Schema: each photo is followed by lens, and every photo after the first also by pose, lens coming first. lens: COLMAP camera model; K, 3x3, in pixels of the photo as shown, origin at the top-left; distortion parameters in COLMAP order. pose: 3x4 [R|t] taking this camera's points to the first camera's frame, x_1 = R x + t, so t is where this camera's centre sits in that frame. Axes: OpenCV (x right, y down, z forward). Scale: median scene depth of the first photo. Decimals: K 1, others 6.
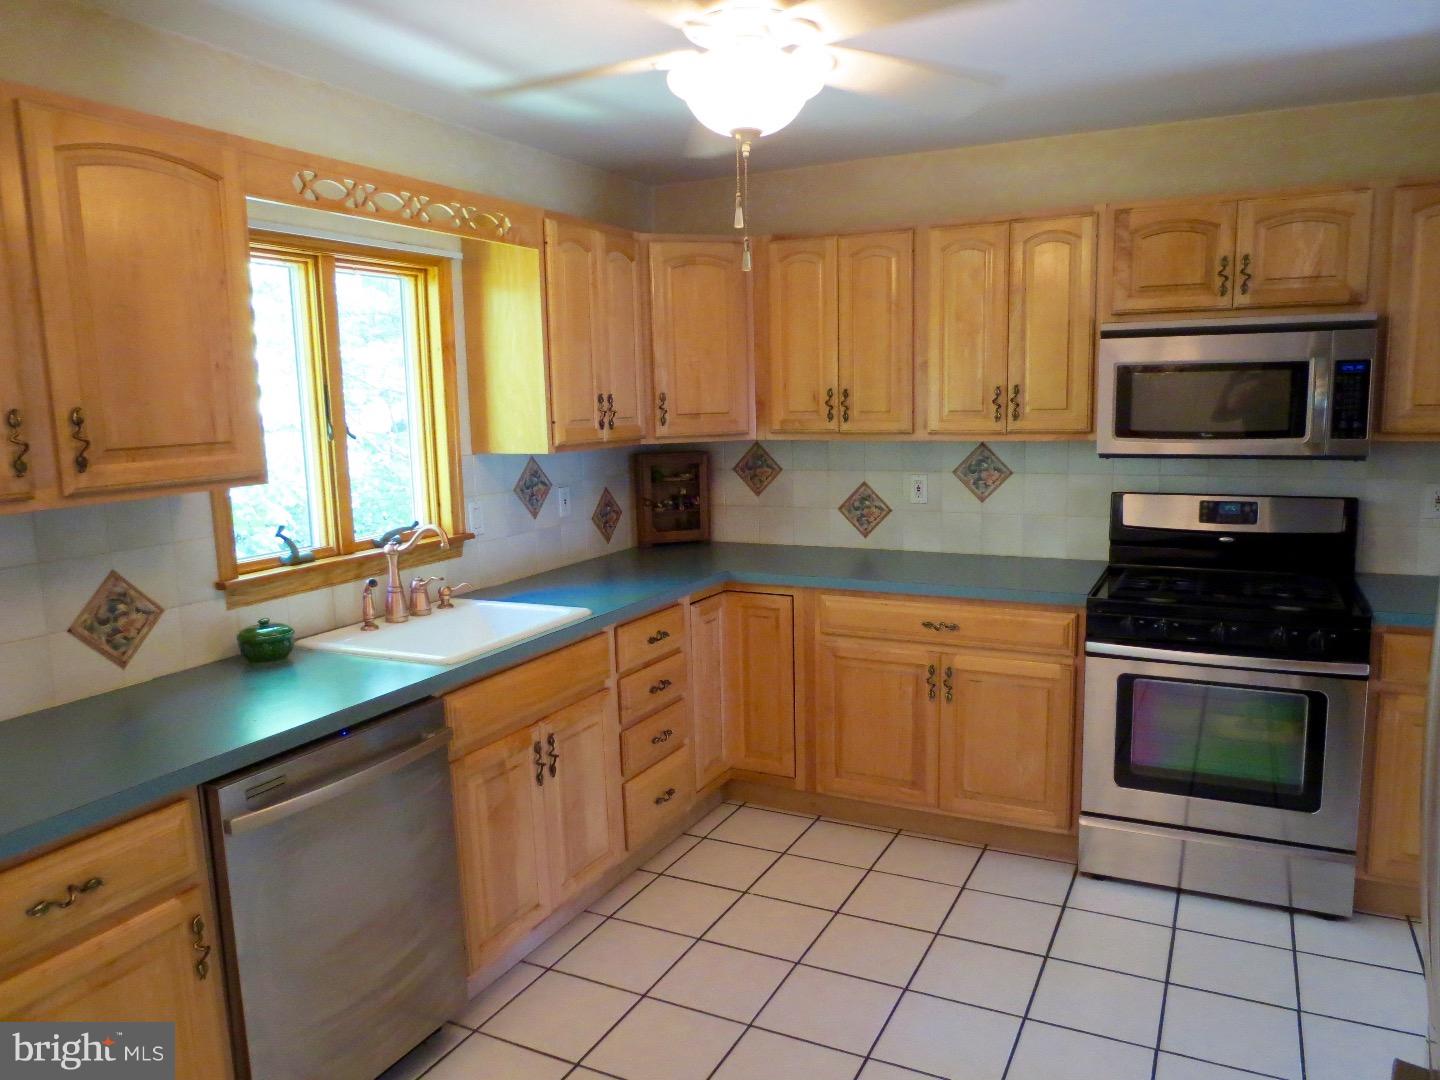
lens RADIAL K [[1038.3, 0, 720.0], [0, 1038.3, 540.0], [0, 0, 1]] dist [-0.005630, -0.000257]
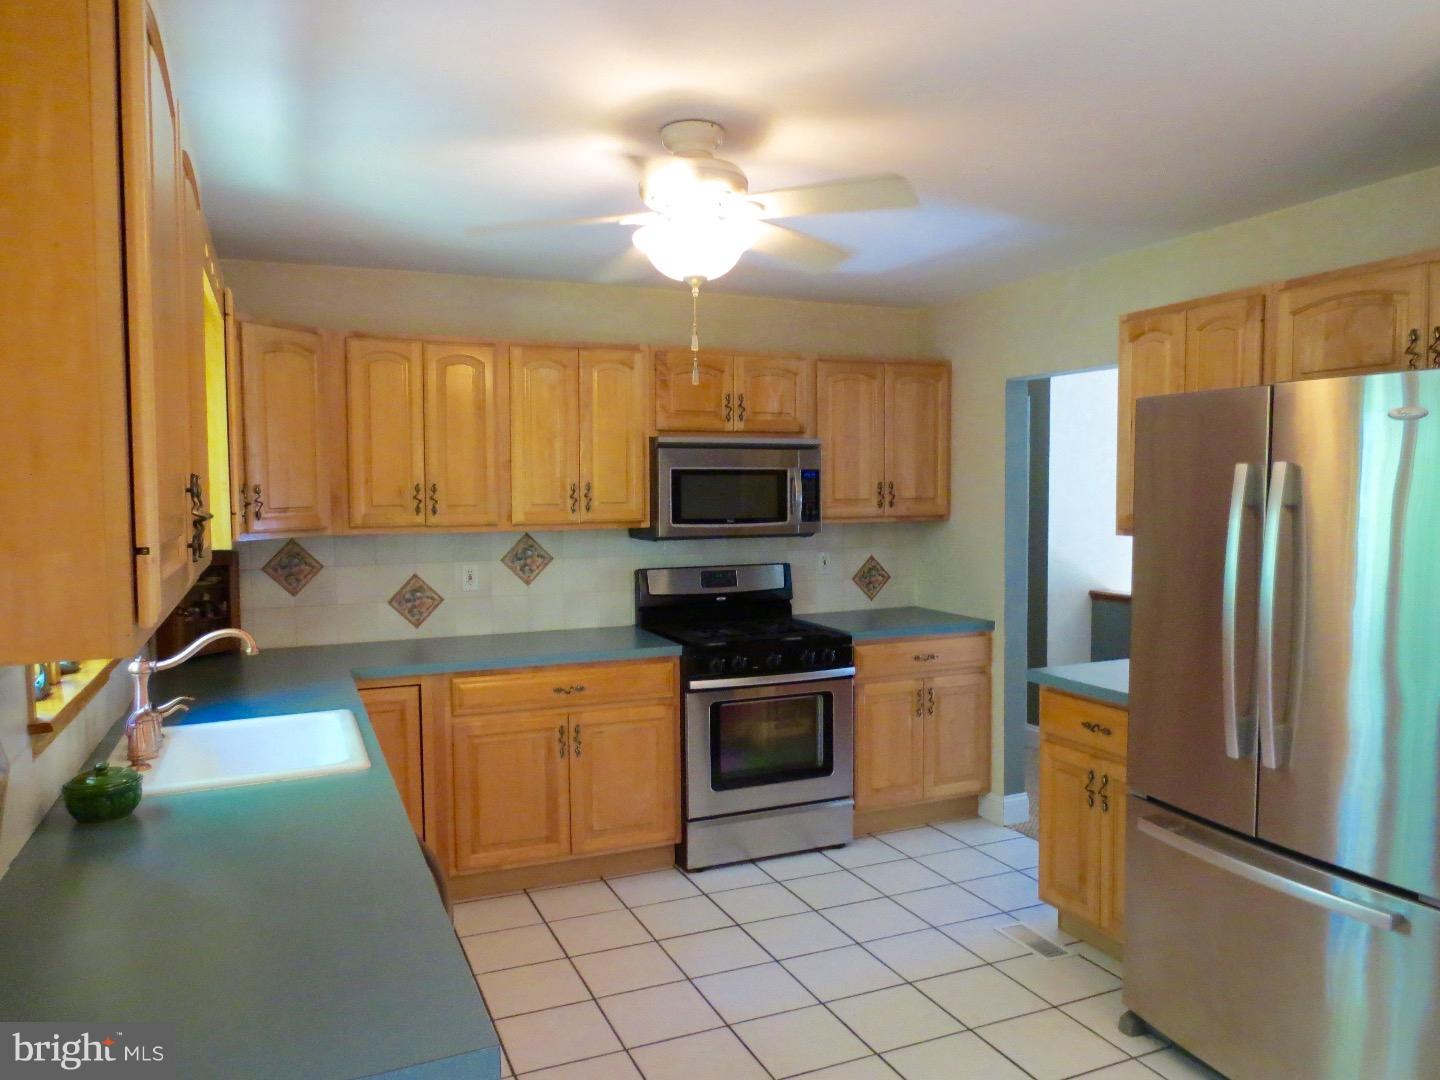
lens RADIAL K [[1059.3, 0, 720.0], [0, 1059.3, 540.0], [0, 0, 1]] dist [-0.004732, 0.001740]
pose [[0.643110, -0.022643, 0.765439, -0.556050], [0.103001, 0.993037, -0.057164, 0.002446], [-0.758815, 0.115604, 0.640965, 0.102370]]
